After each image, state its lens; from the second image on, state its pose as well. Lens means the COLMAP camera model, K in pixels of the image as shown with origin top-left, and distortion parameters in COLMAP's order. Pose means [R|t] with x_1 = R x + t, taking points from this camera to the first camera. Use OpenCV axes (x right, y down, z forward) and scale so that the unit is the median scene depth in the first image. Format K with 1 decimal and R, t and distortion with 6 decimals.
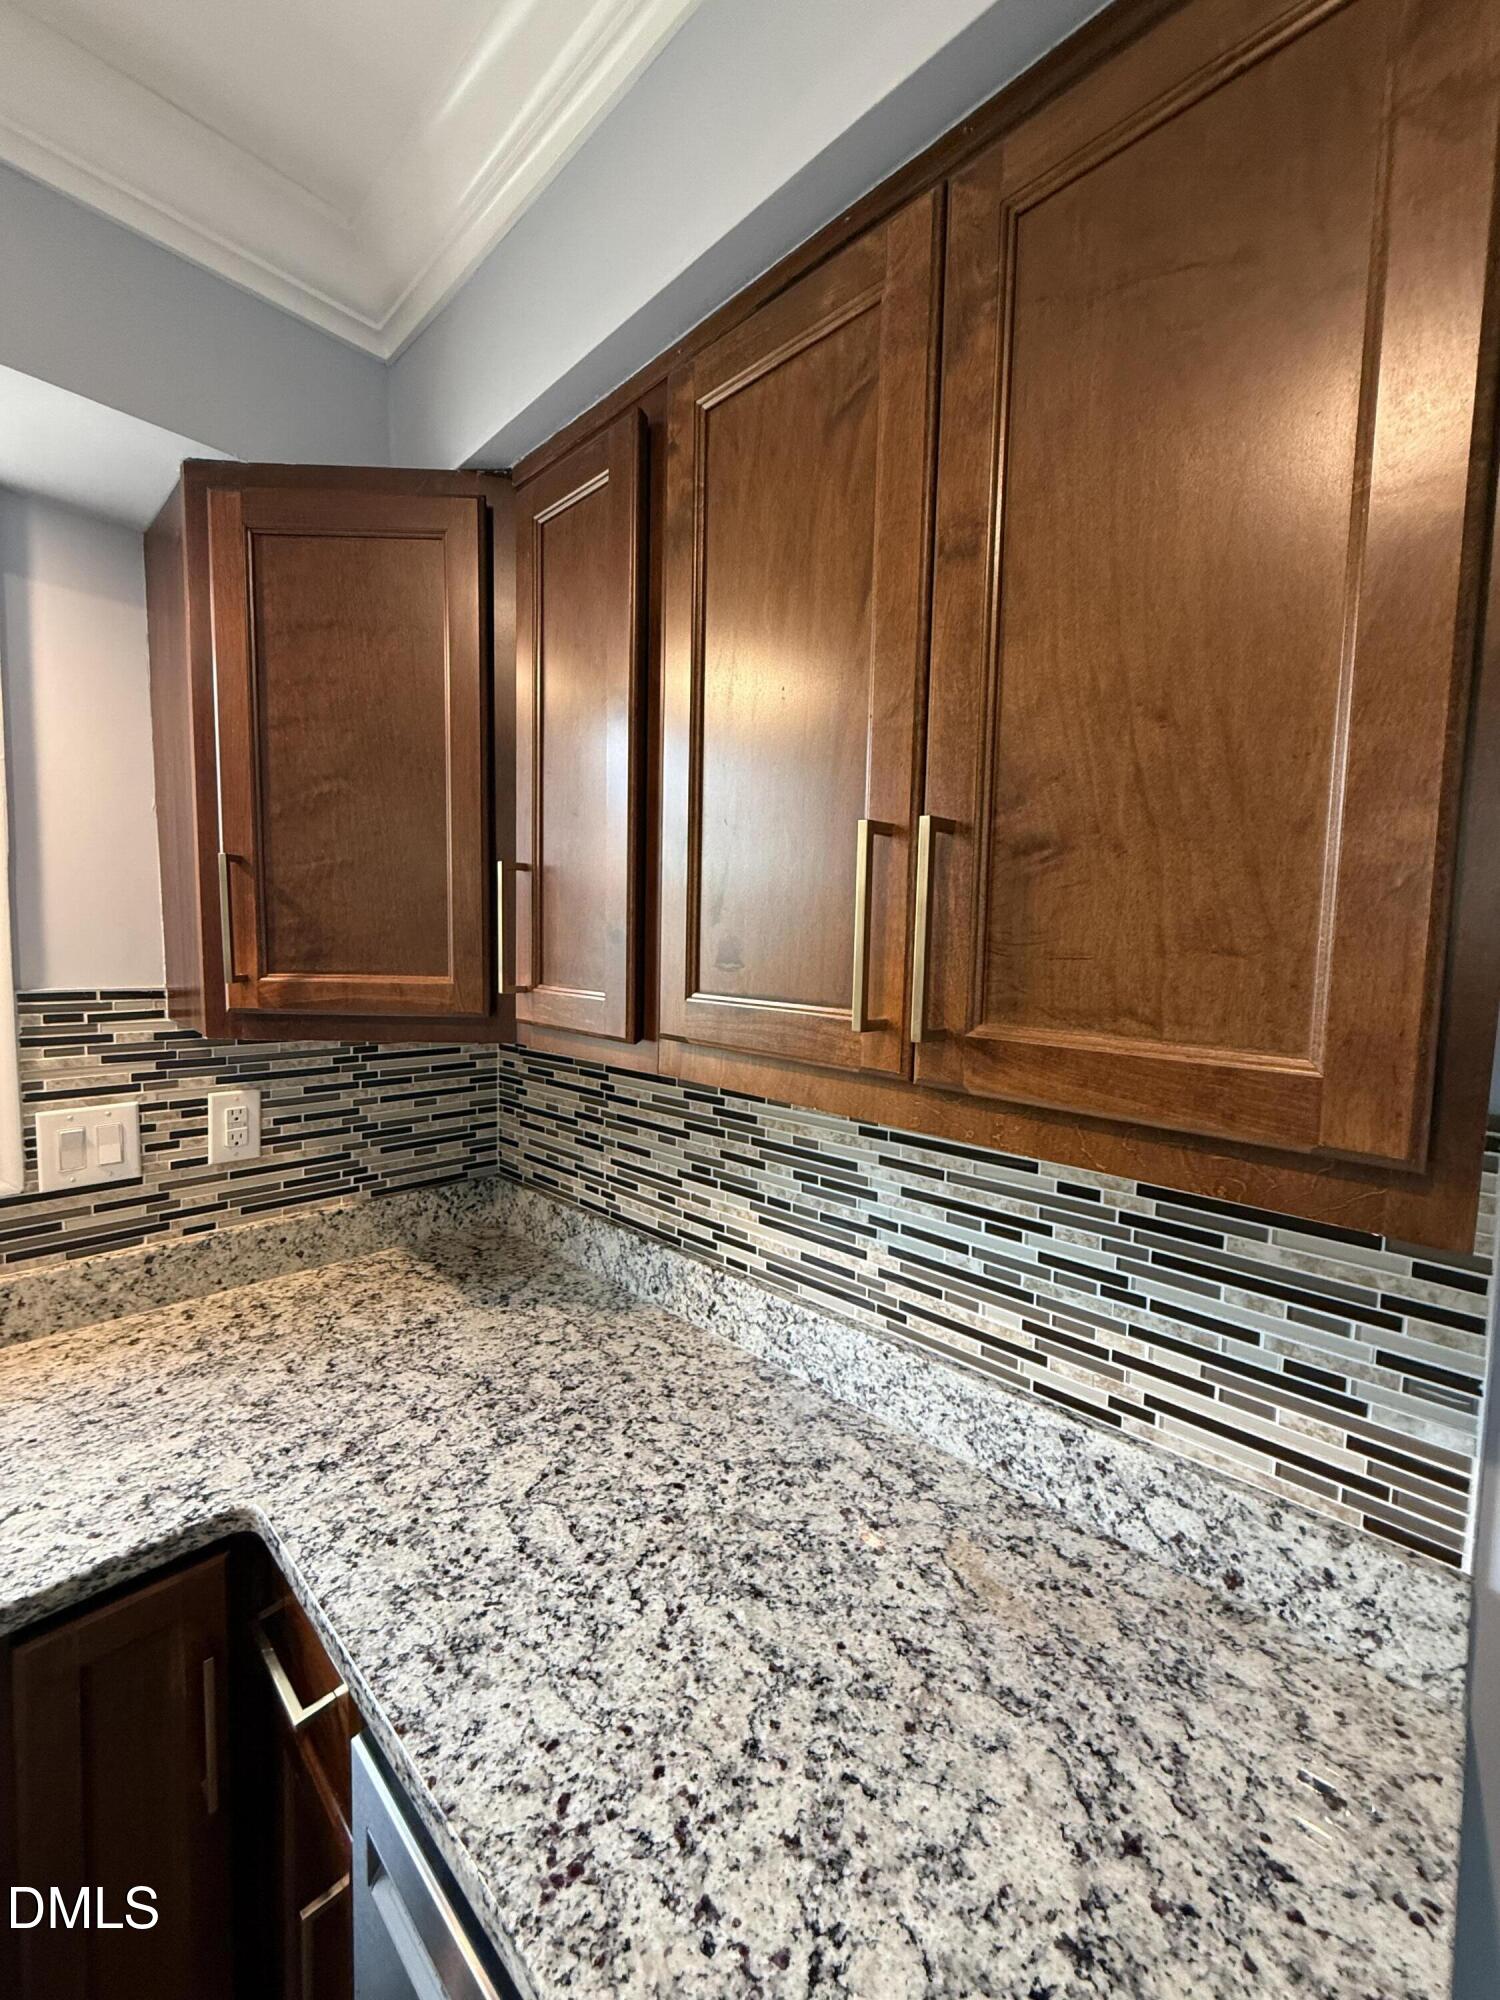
lens RADIAL K [[797.0, 0, 750.2], [0, 797.0, 993.3], [0, 0, 1]] dist [0.000572, 0.000367]
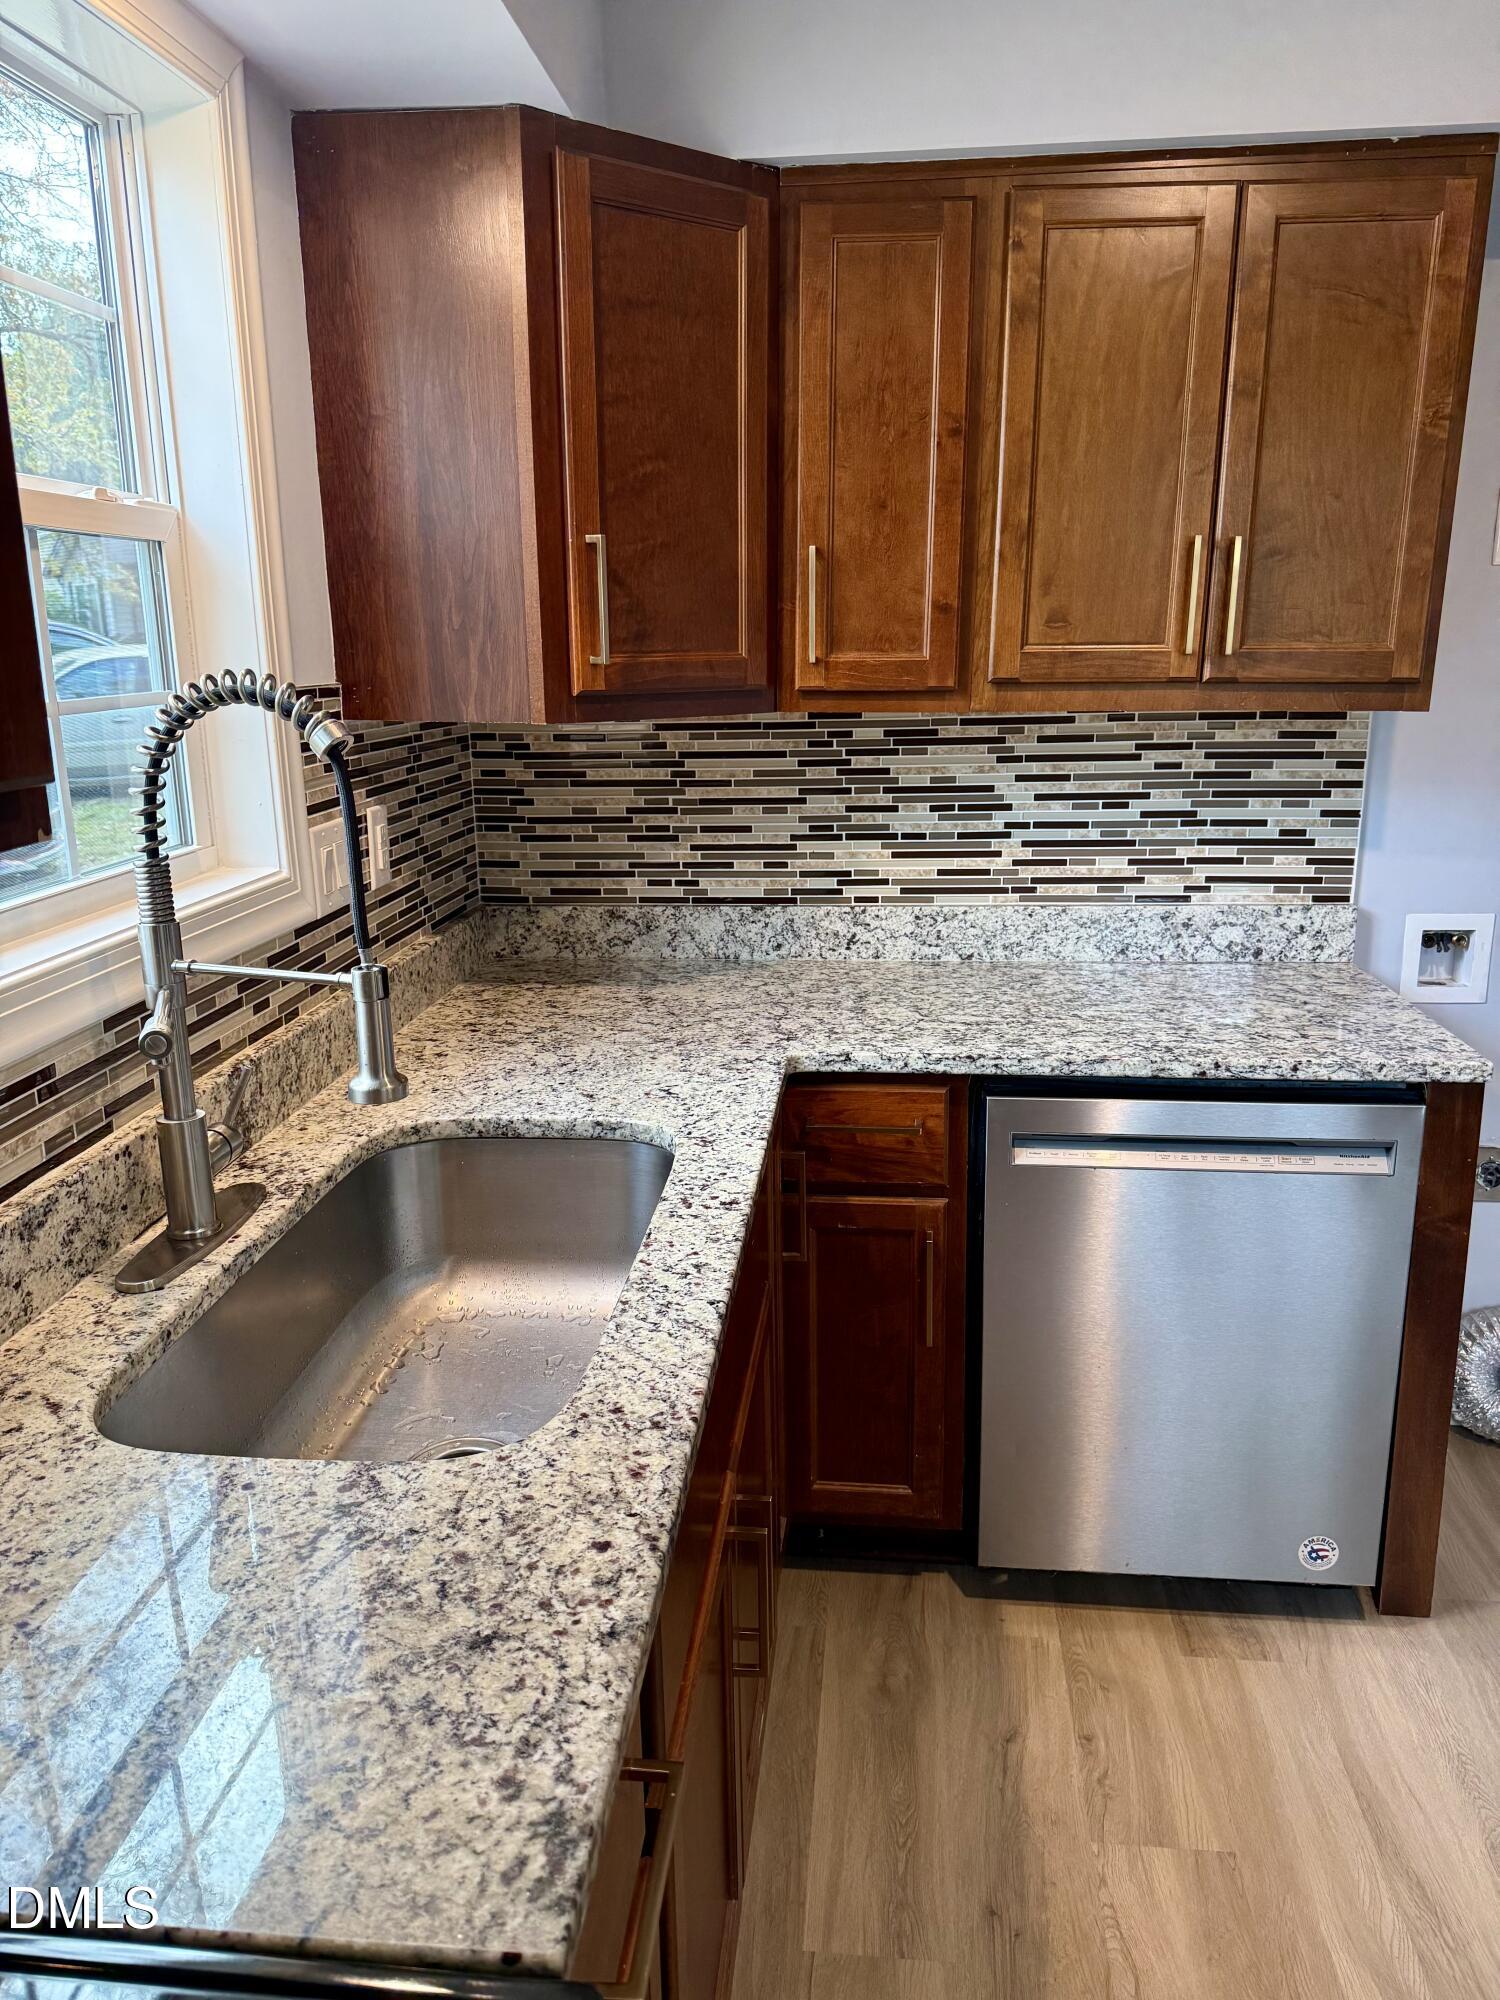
lens RADIAL K [[1395.4, 0, 750.0], [0, 1395.4, 1000.0], [0, 0, 1]] dist [0.201775, -0.421823]
pose [[0.785541, -0.182709, 0.591221, -1.631471], [0.067278, 0.974970, 0.211911, 0.036662], [-0.615141, -0.126689, 0.778172, -0.619533]]
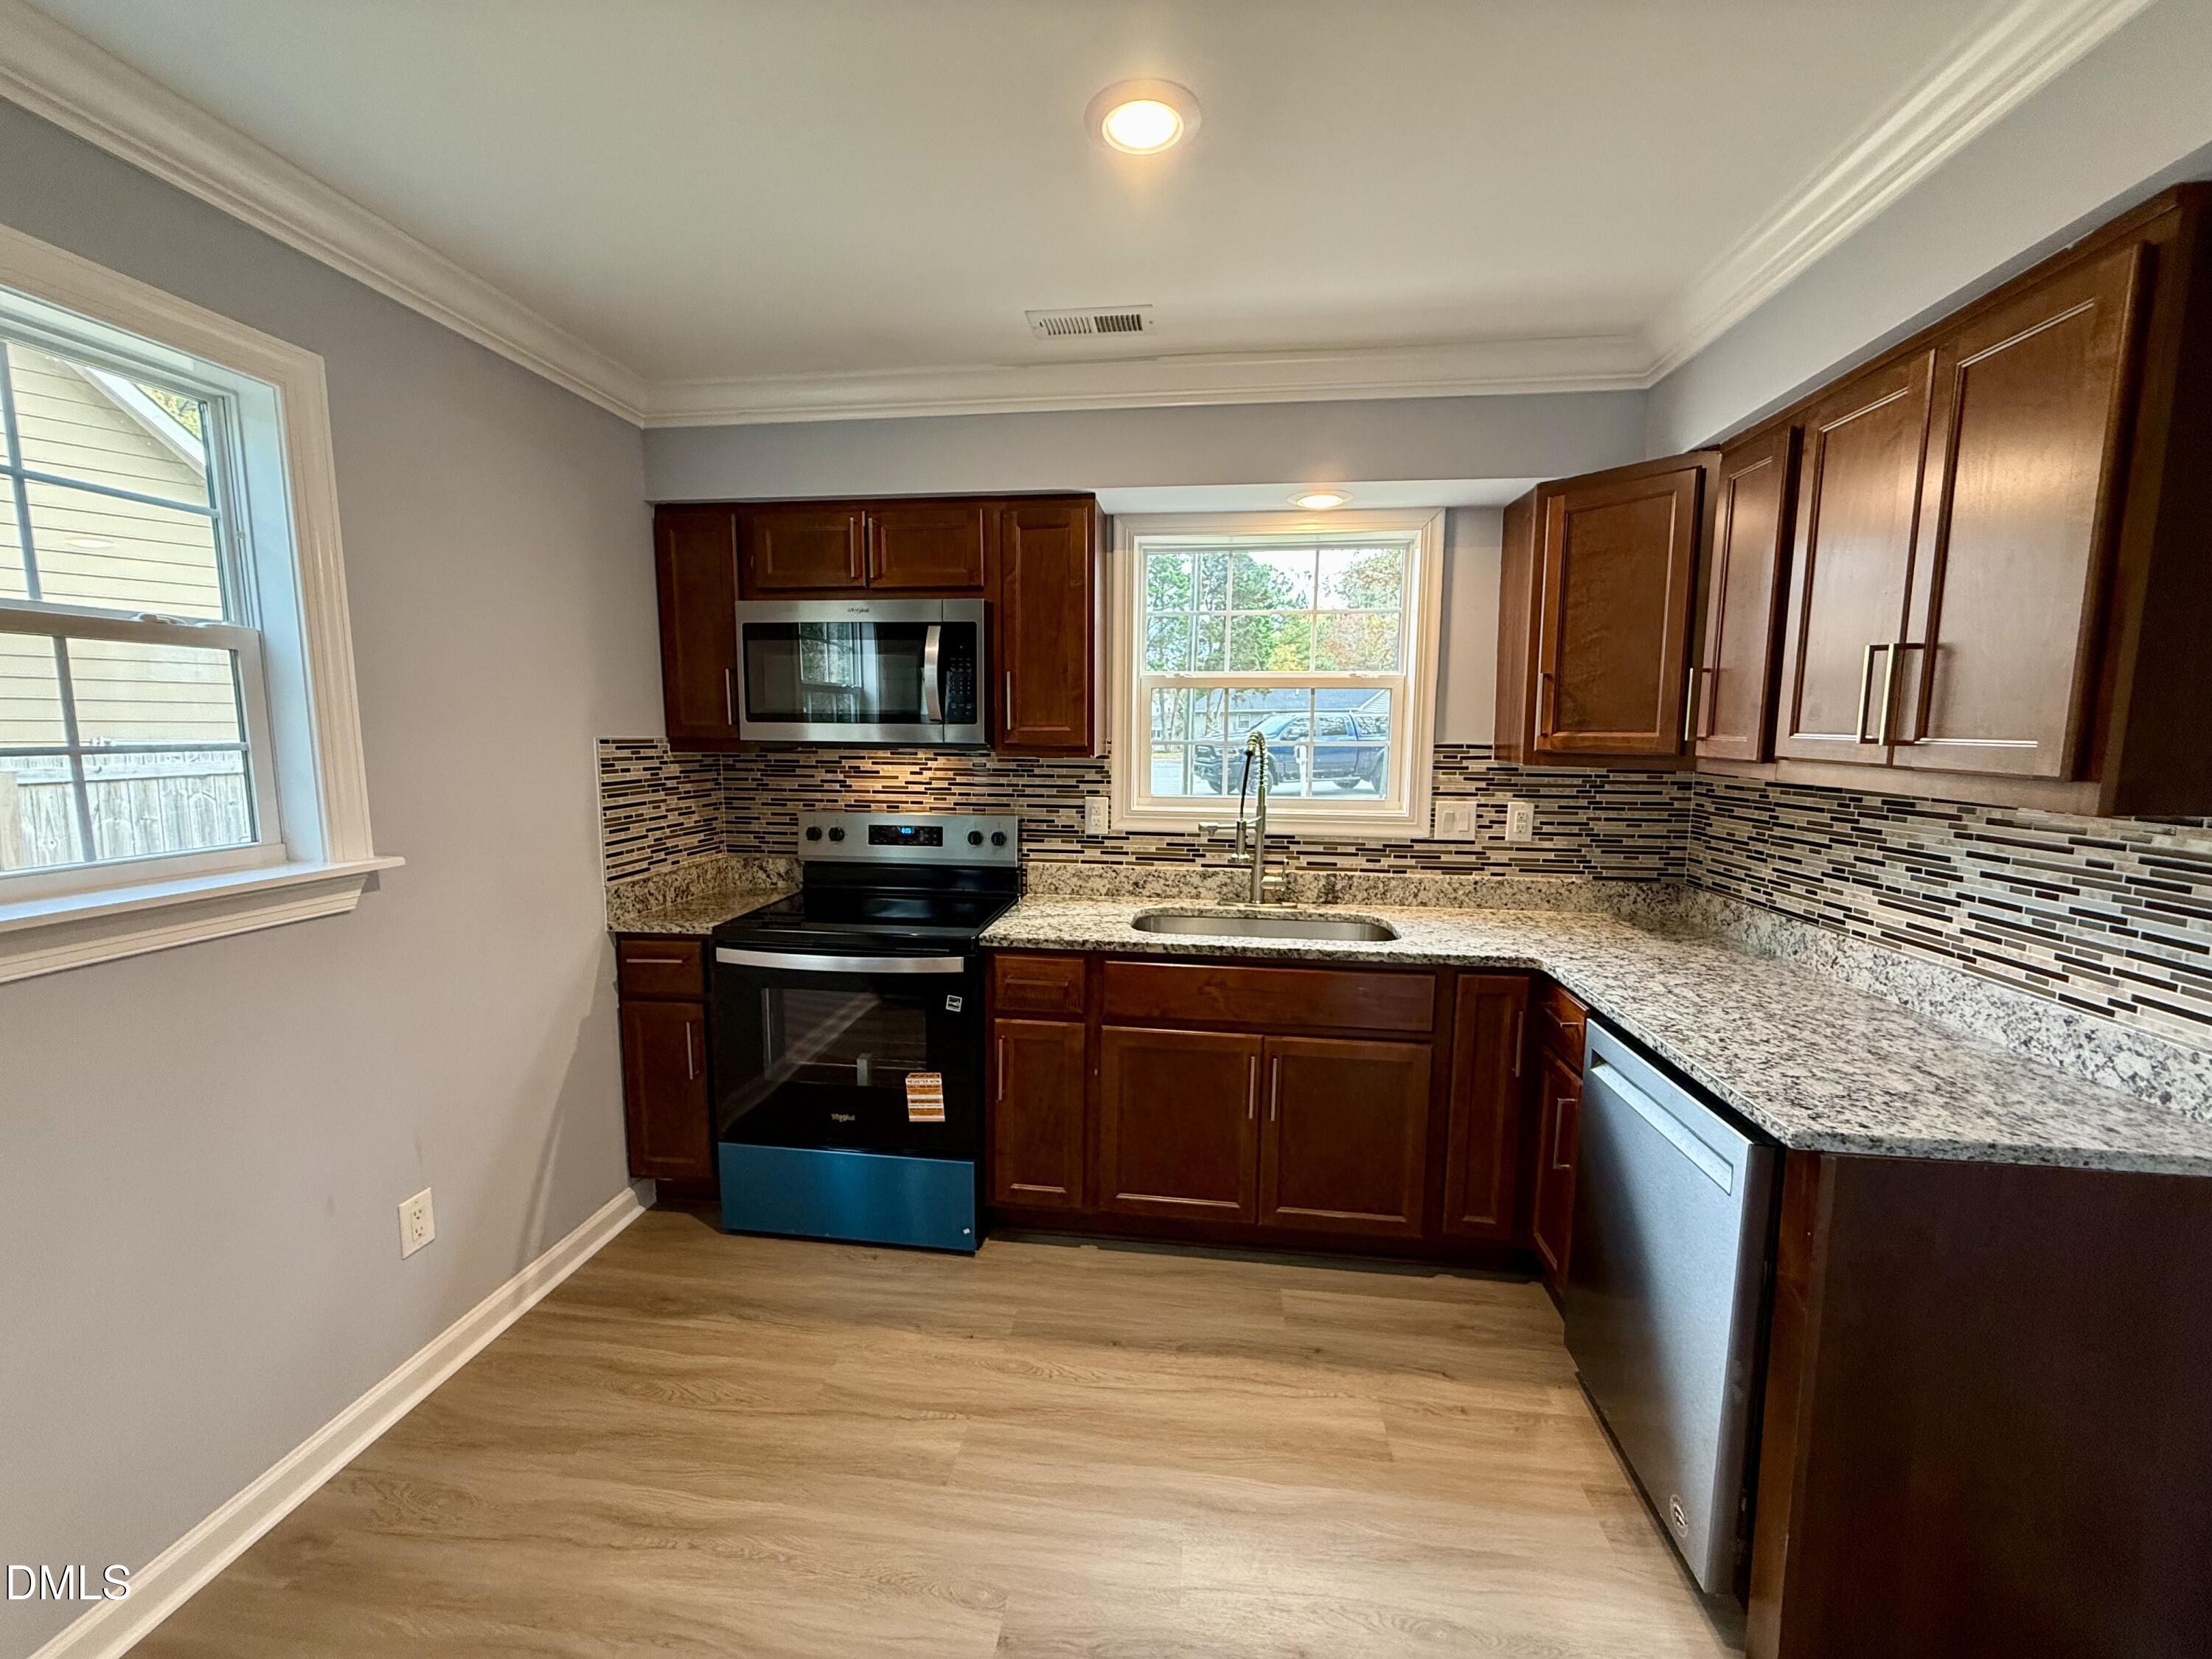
lens RADIAL K [[881.5, 0, 1099.4], [0, 881.5, 829.0], [0, 0, 1]] dist [0.000572, 0.000367]
pose [[0.595112, 0.077371, -0.799909, 0.494314], [-0.048143, 0.996999, 0.060617, 0.137133], [0.802199, 0.002436, 0.597051, -1.227595]]
